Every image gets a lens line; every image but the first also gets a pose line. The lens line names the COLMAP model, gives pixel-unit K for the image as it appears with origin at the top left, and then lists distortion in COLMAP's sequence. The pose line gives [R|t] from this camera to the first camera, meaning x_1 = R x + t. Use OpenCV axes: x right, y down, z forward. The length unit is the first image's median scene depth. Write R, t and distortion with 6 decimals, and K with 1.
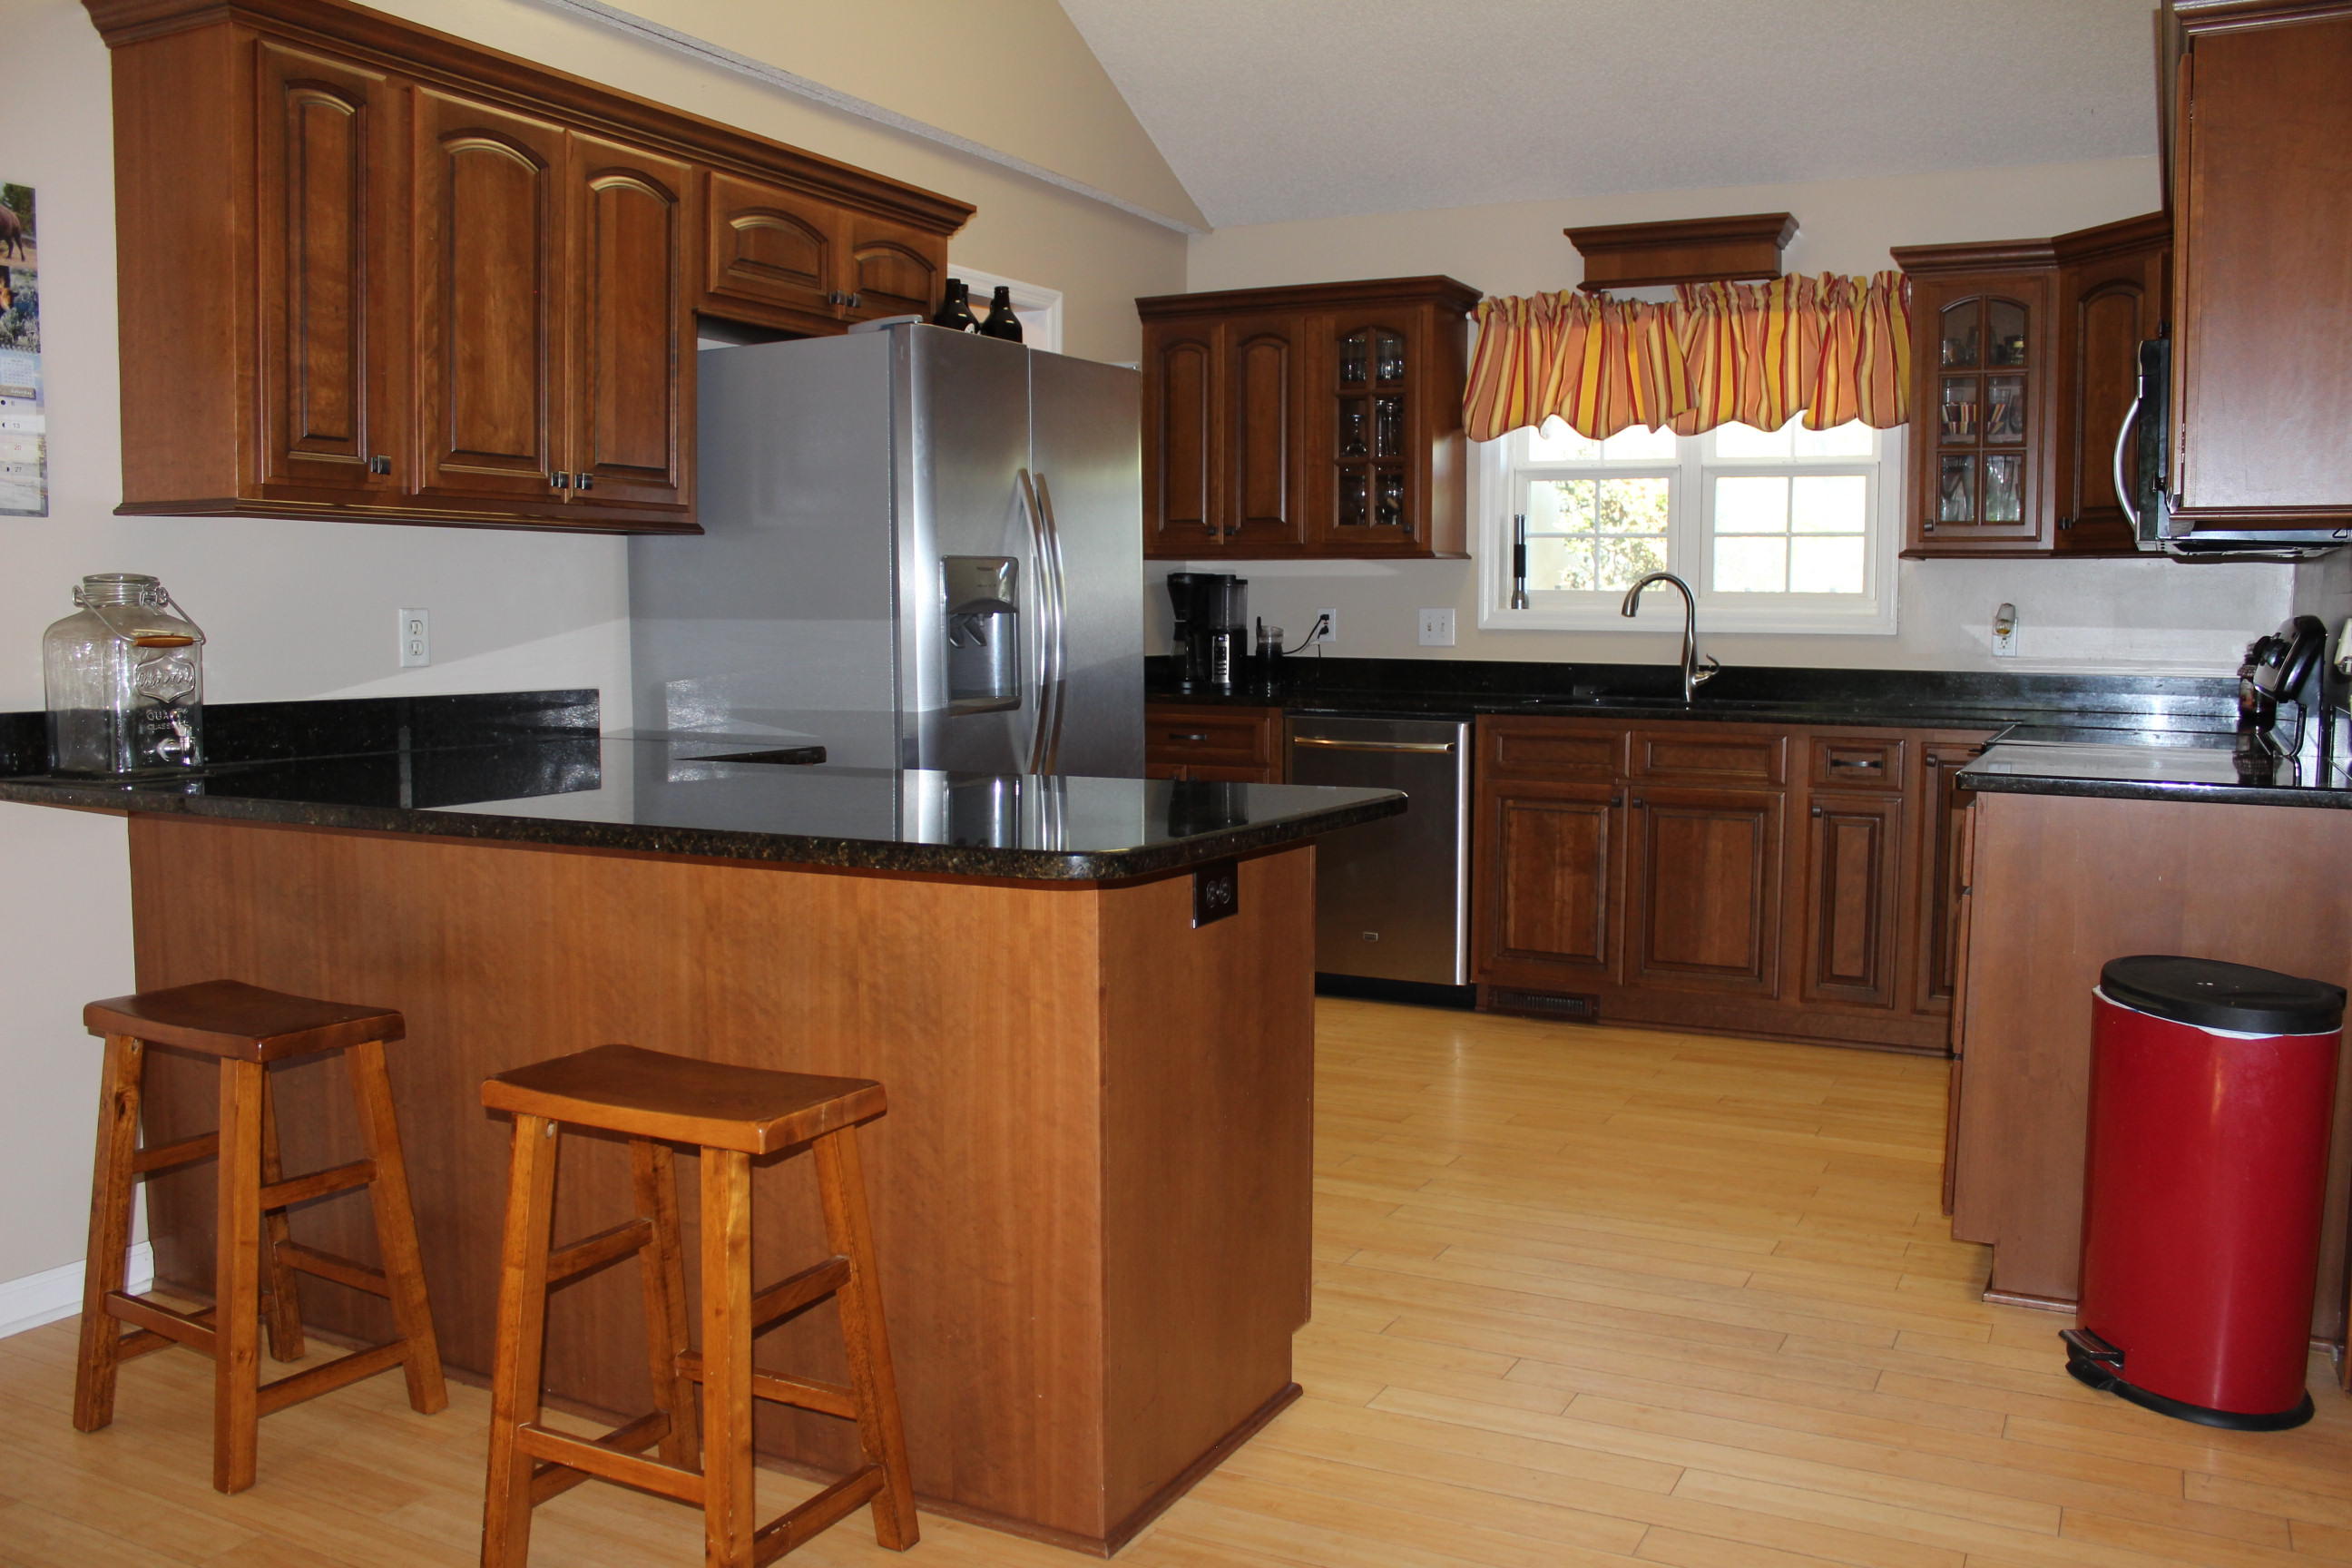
lens RADIAL K [[1946.6, 0, 1201.8], [0, 1946.6, 785.5], [0, 0, 1]] dist [-0.165973, 0.142020]
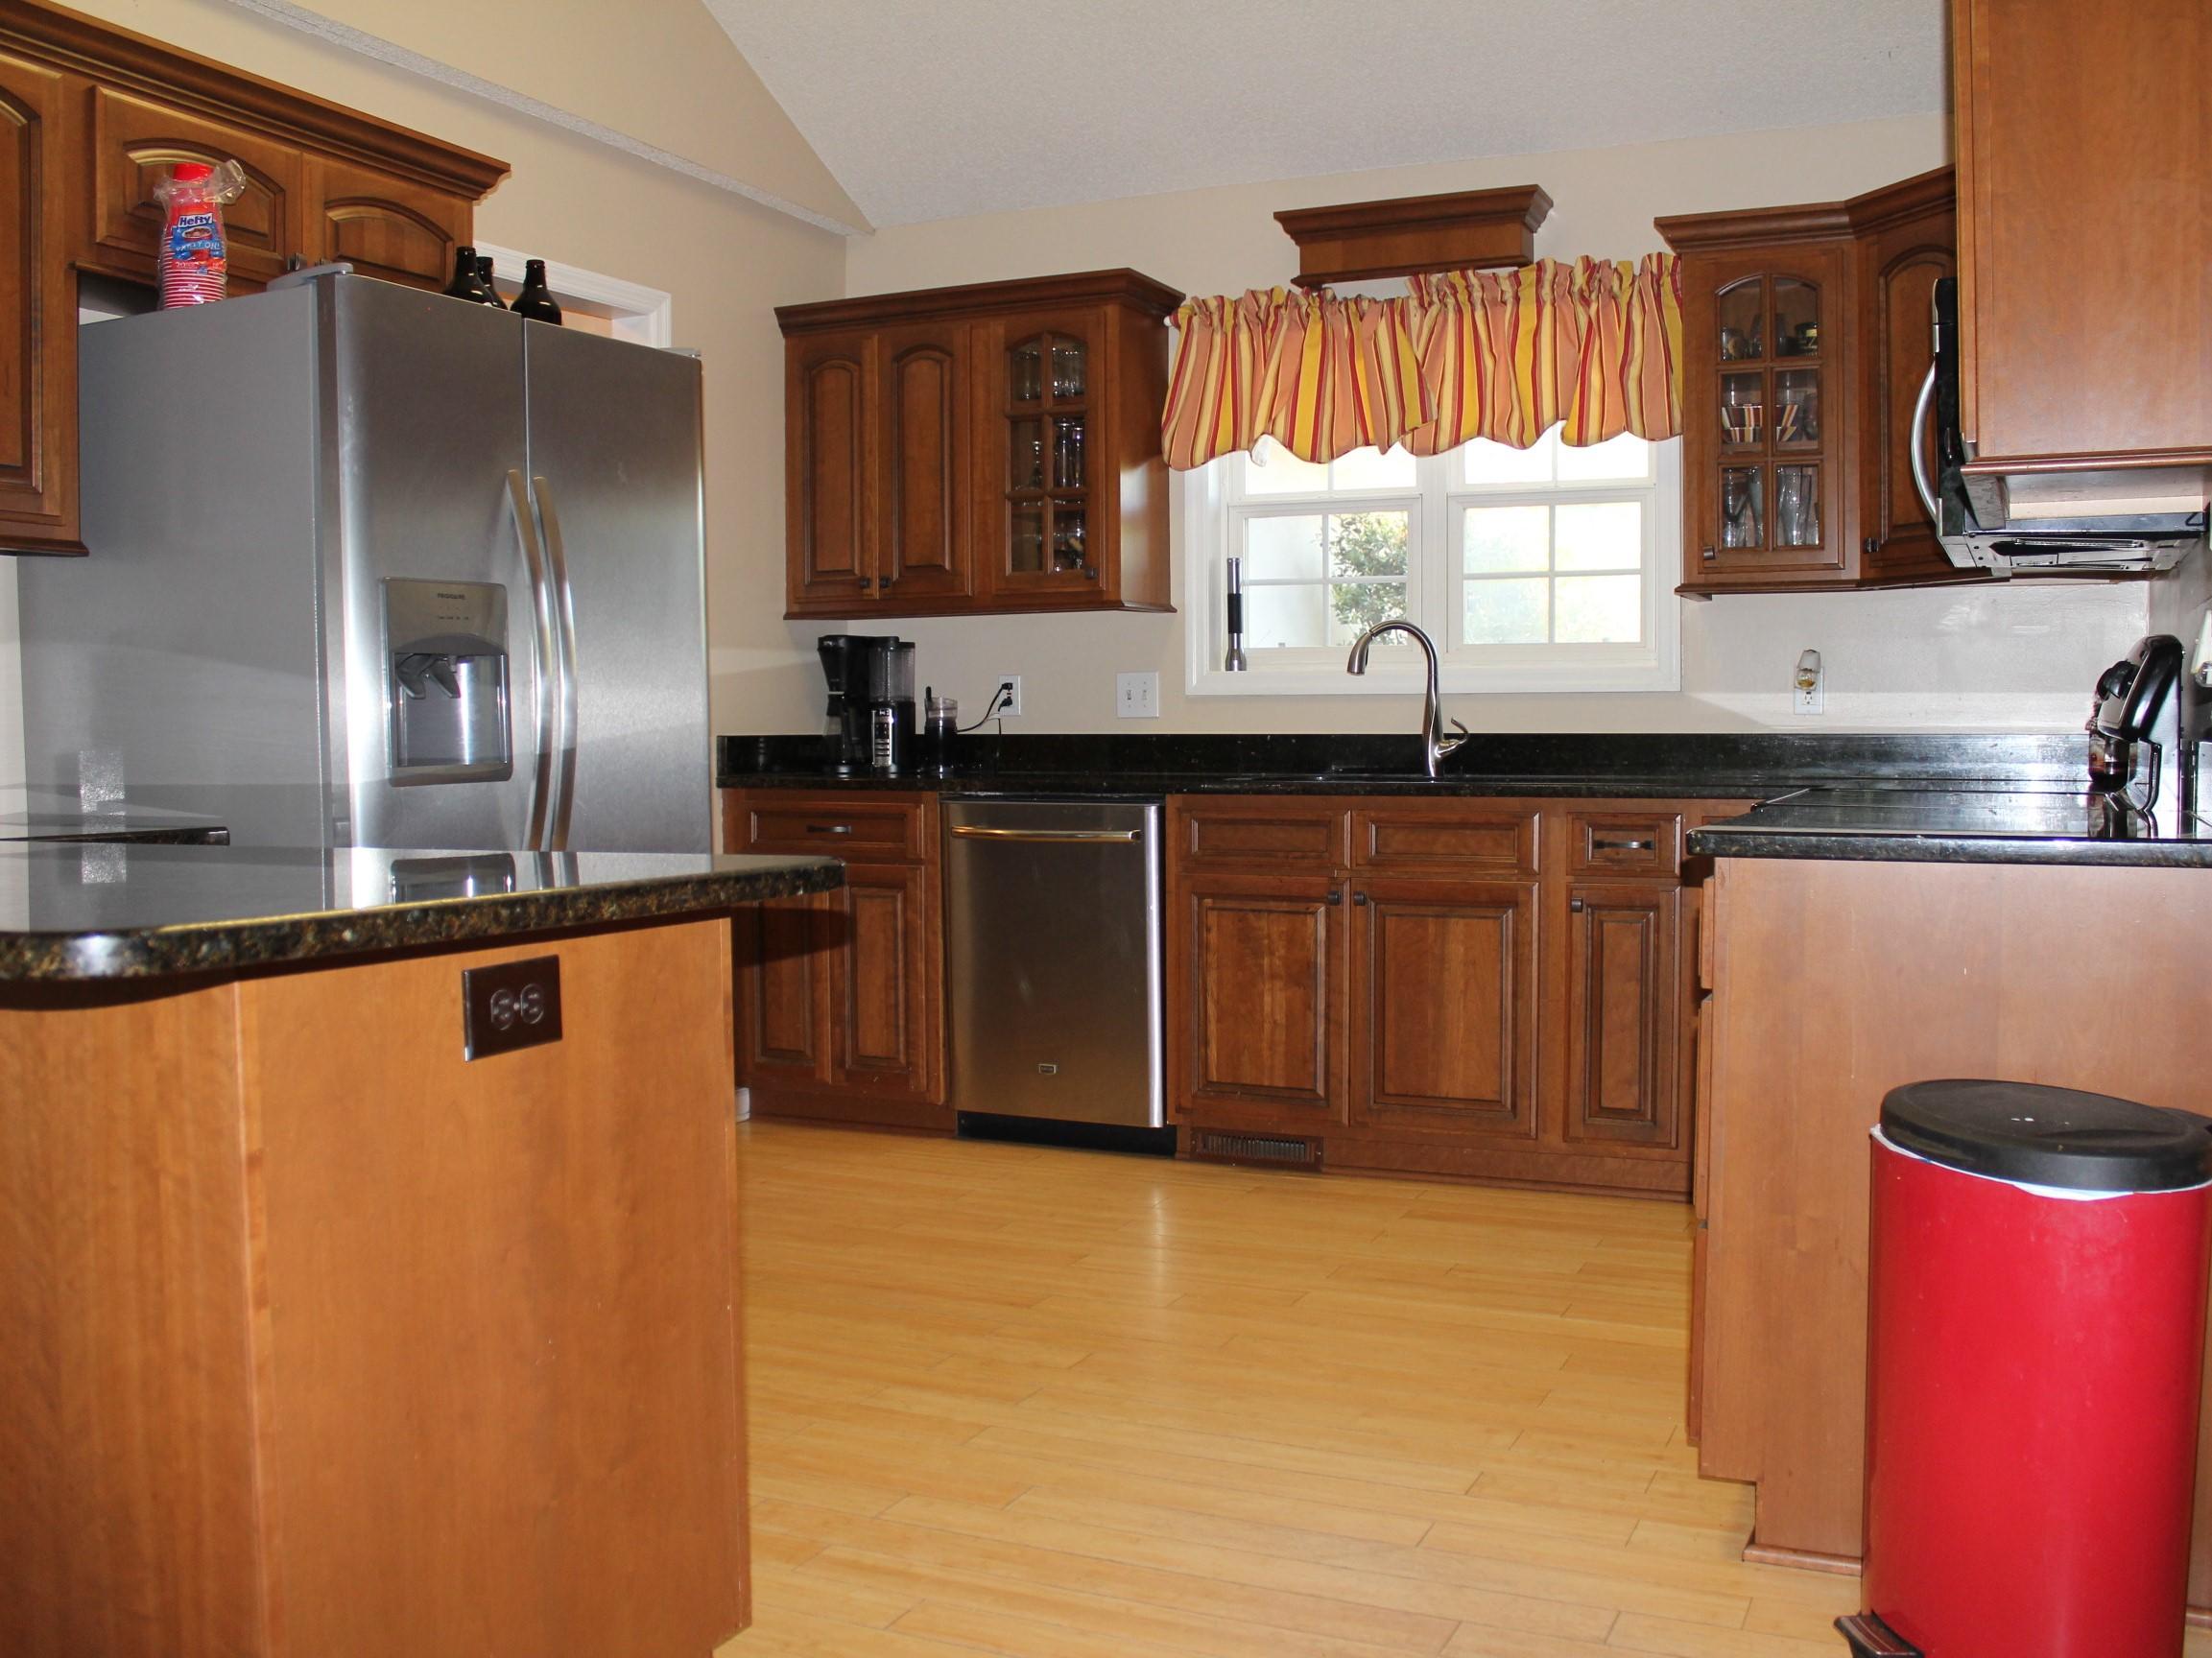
lens RADIAL K [[2067.7, 0, 1127.8], [0, 2067.7, 817.5], [0, 0, 1]] dist [-0.165973, 0.144076]
pose [[0.998850, -0.012094, 0.046385, 0.105681], [0.014121, 0.998948, -0.043621, 0.013423], [-0.045809, 0.044226, 0.997971, 0.165729]]
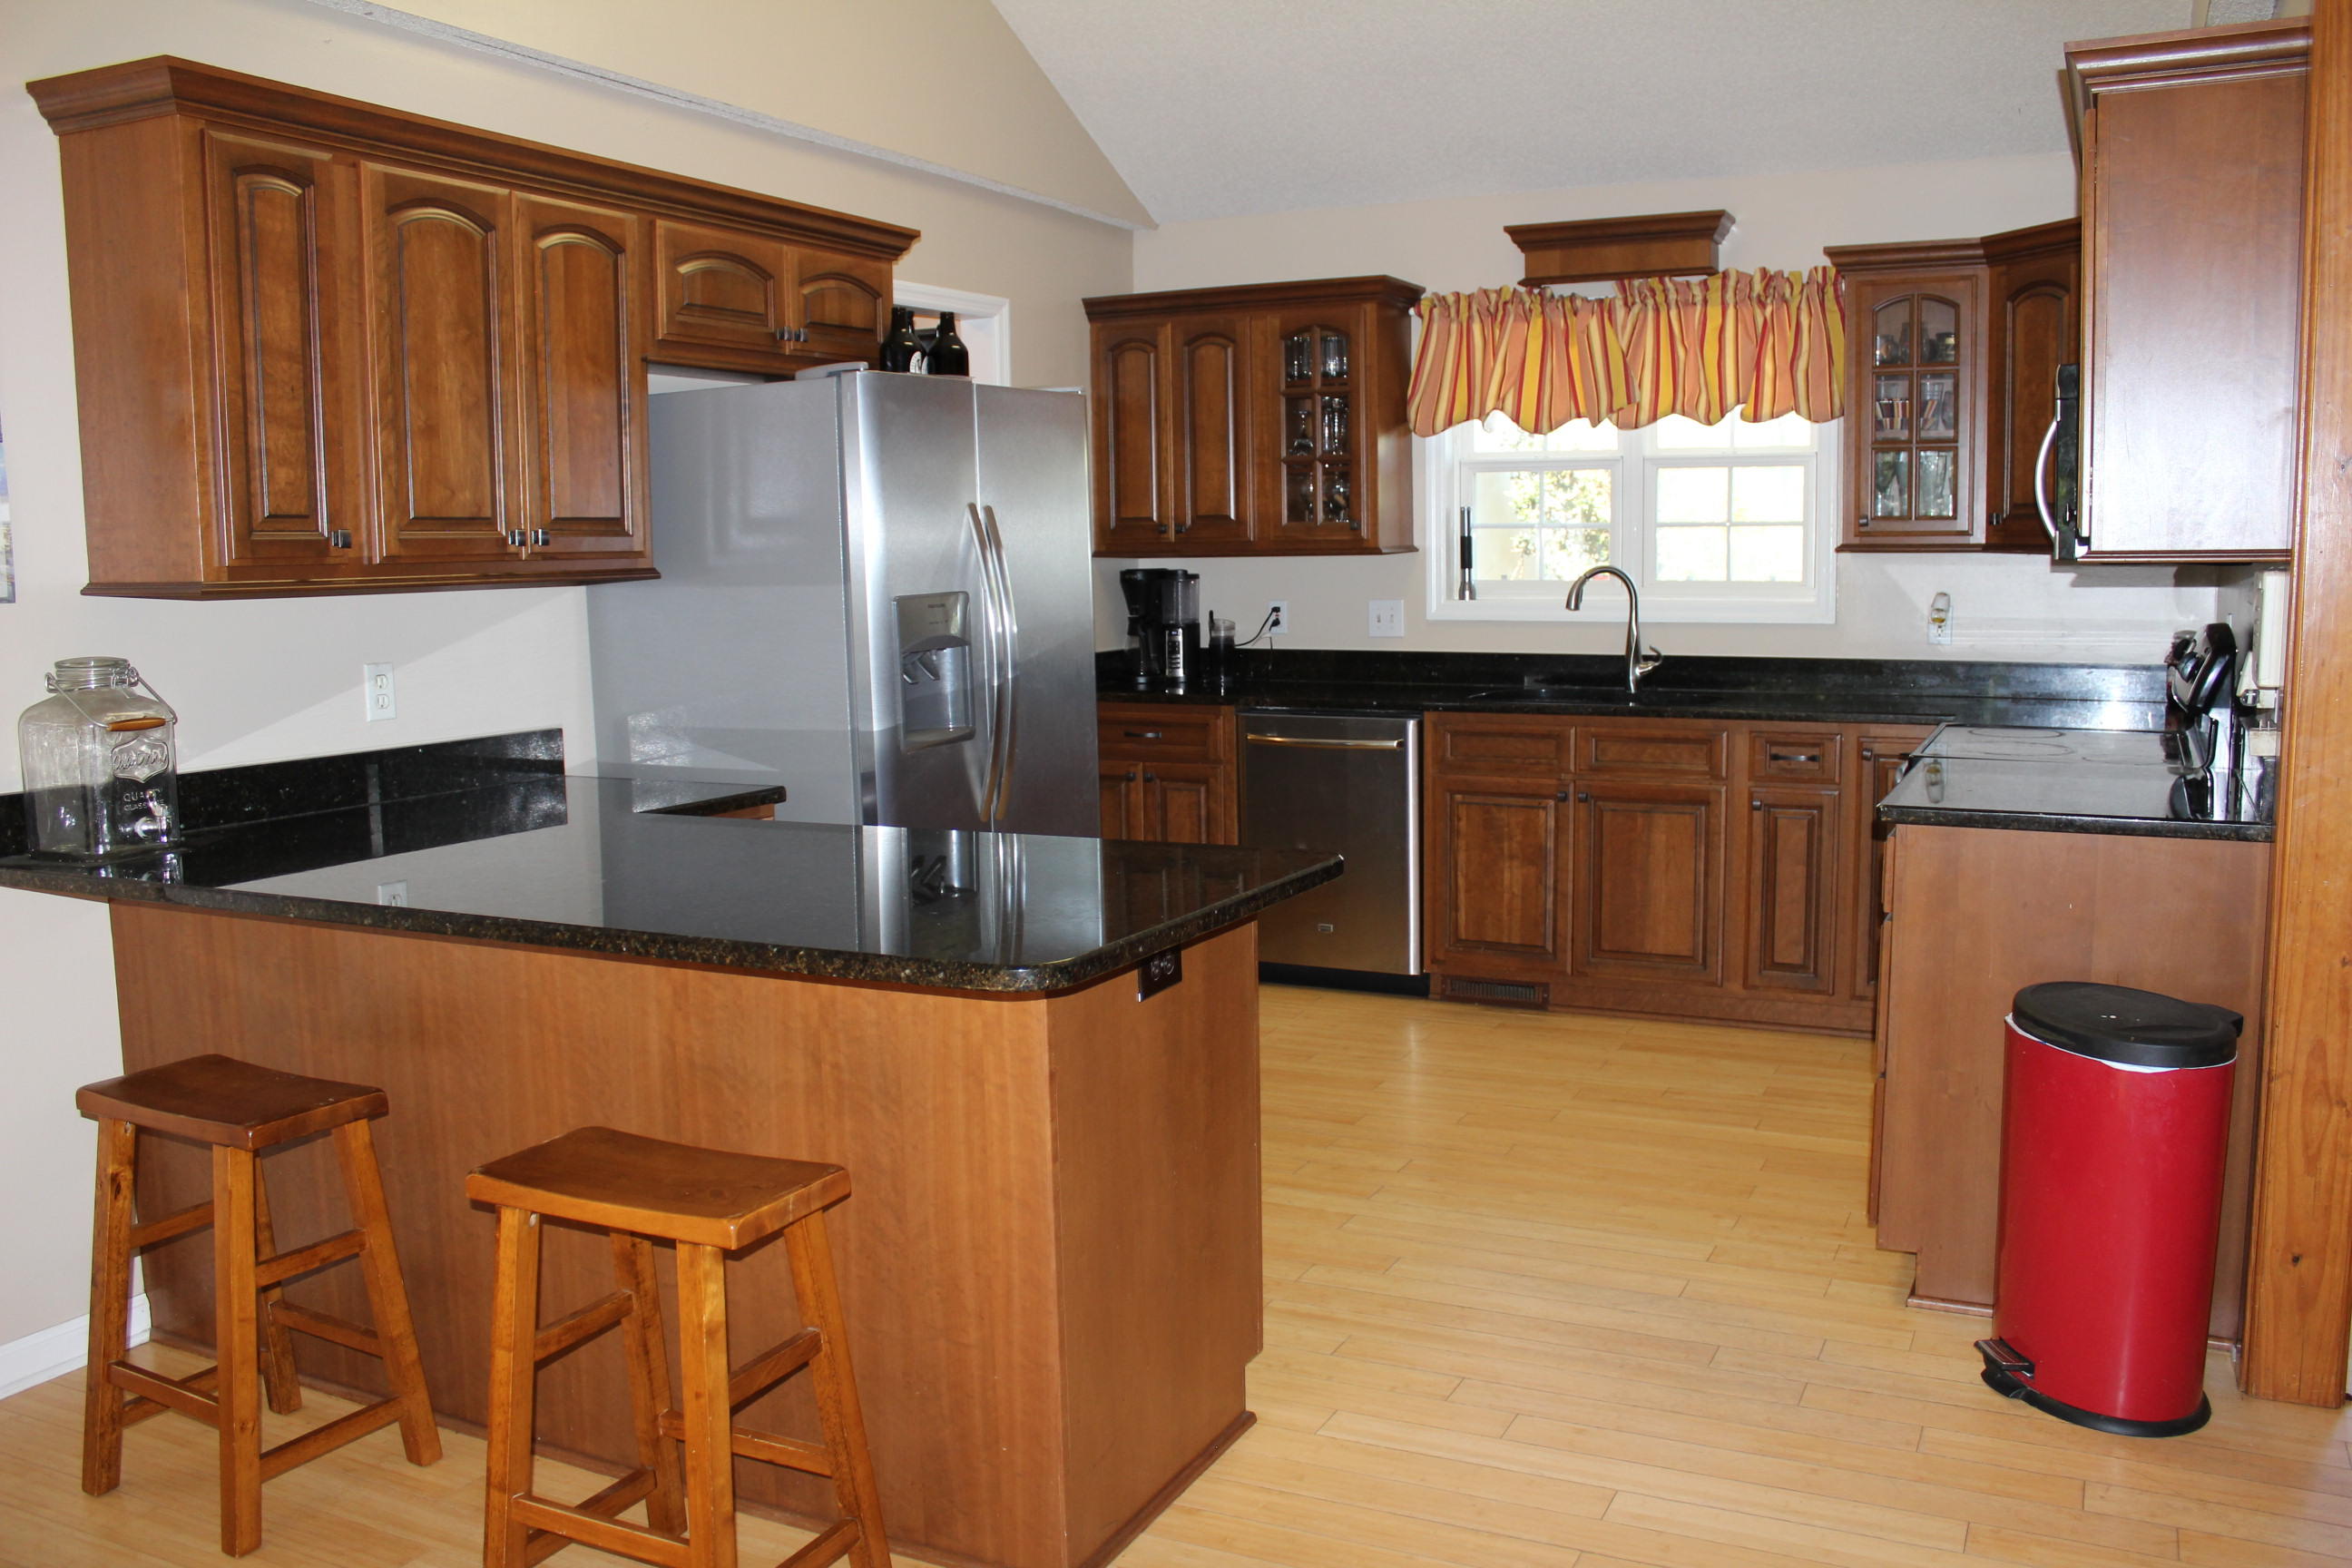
lens RADIAL K [[1946.6, 0, 1201.8], [0, 1946.6, 785.5], [0, 0, 1]] dist [-0.165973, 0.142020]
pose [[0.999618, -0.022056, 0.016629, 0.008213], [0.021477, 0.999183, 0.034240, -0.043708], [-0.017371, -0.033870, 0.999275, -0.024949]]
